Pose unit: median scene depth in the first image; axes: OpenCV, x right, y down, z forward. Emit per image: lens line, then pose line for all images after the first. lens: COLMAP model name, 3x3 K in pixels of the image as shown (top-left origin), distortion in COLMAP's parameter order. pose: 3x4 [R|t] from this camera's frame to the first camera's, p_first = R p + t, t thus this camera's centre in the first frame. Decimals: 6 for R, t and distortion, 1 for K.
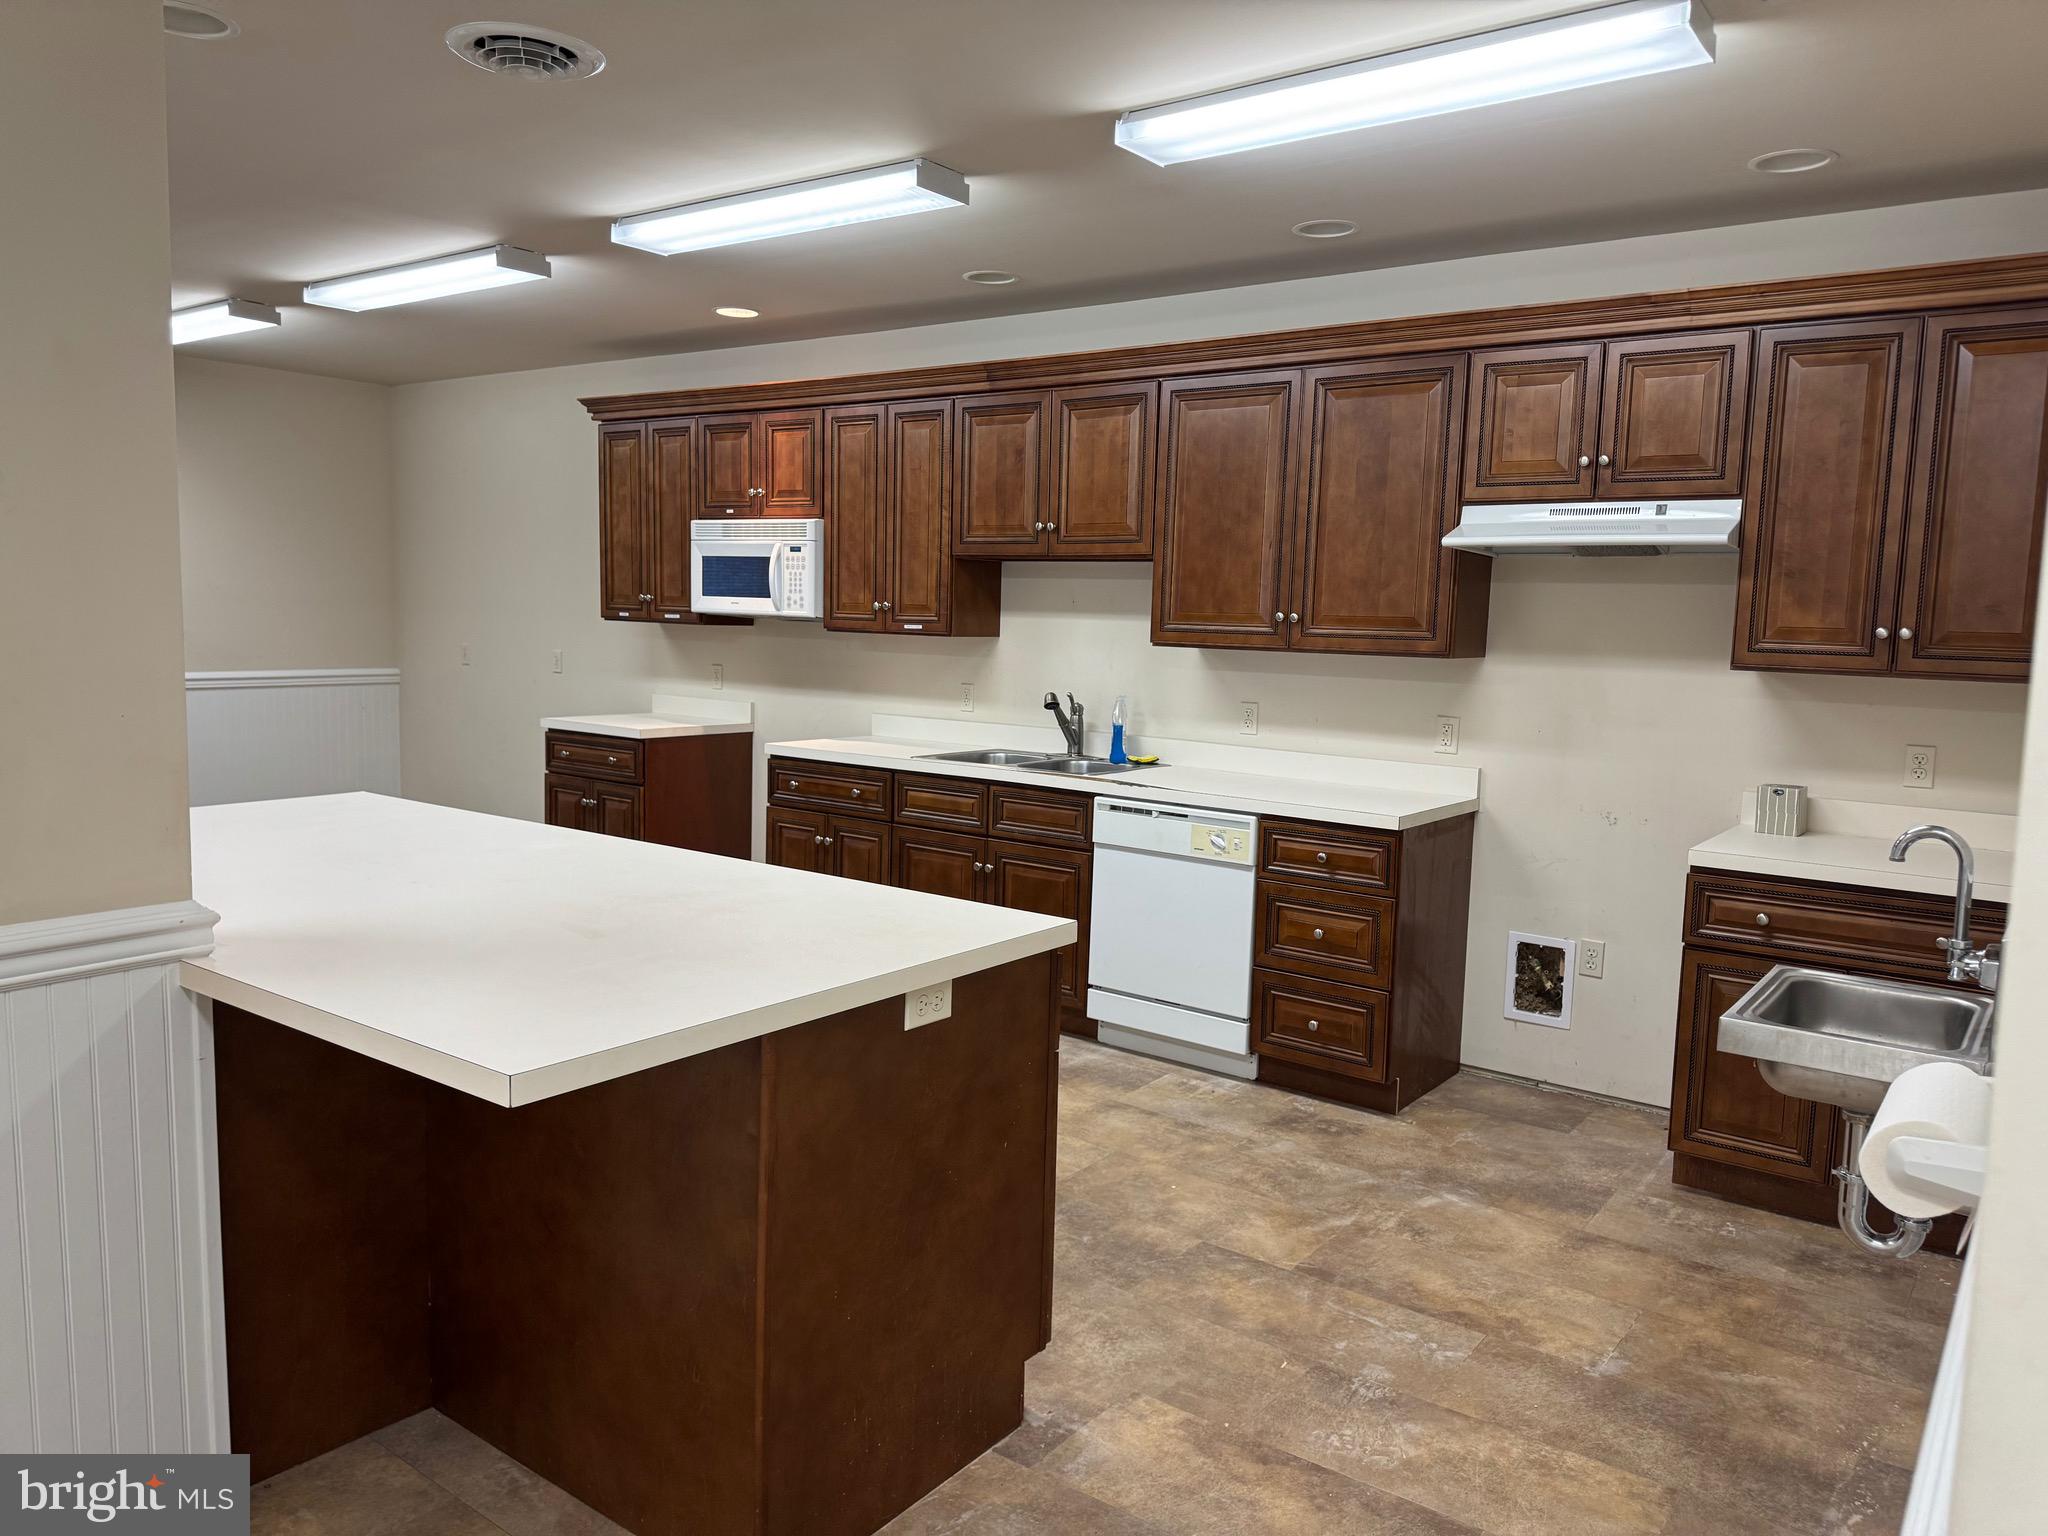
lens RADIAL K [[1445.2, 0, 1024.0], [0, 1445.2, 768.0], [0, 0, 1]] dist [0.052738, -0.000591]
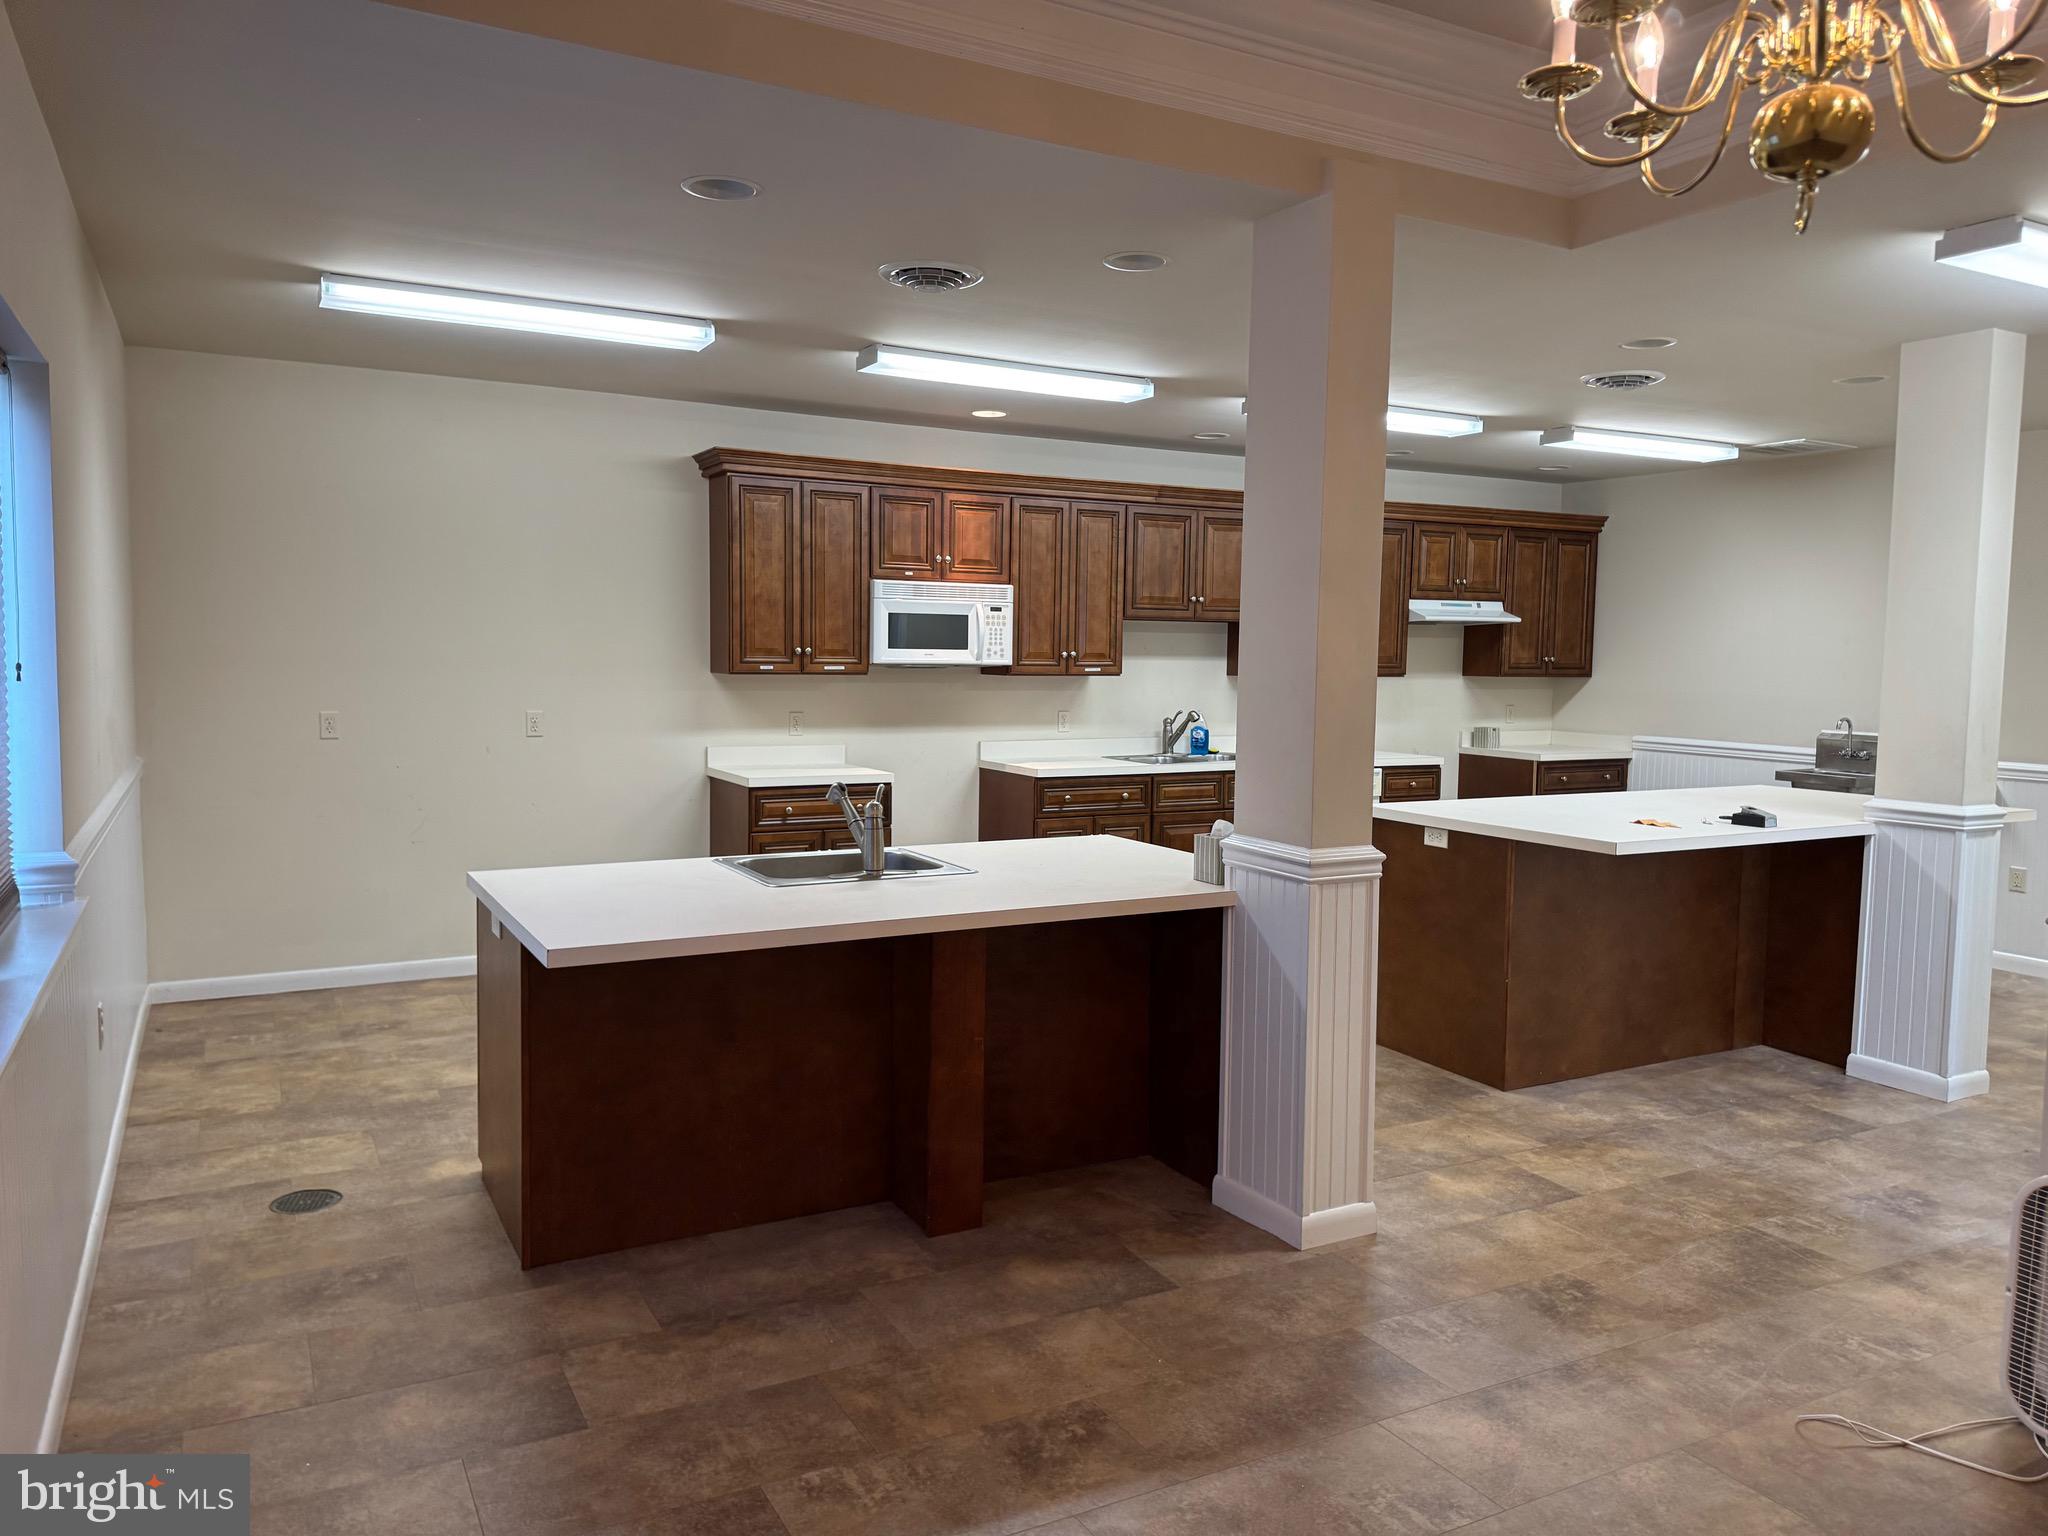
lens RADIAL K [[1445.2, 0, 1024.0], [0, 1445.2, 768.0], [0, 0, 1]] dist [0.052738, -0.000591]
pose [[0.418991, -0.098201, 0.902664, -1.256815], [0.098834, 0.993160, 0.062170, -0.092315], [-0.902595, 0.063165, 0.425831, 0.473136]]
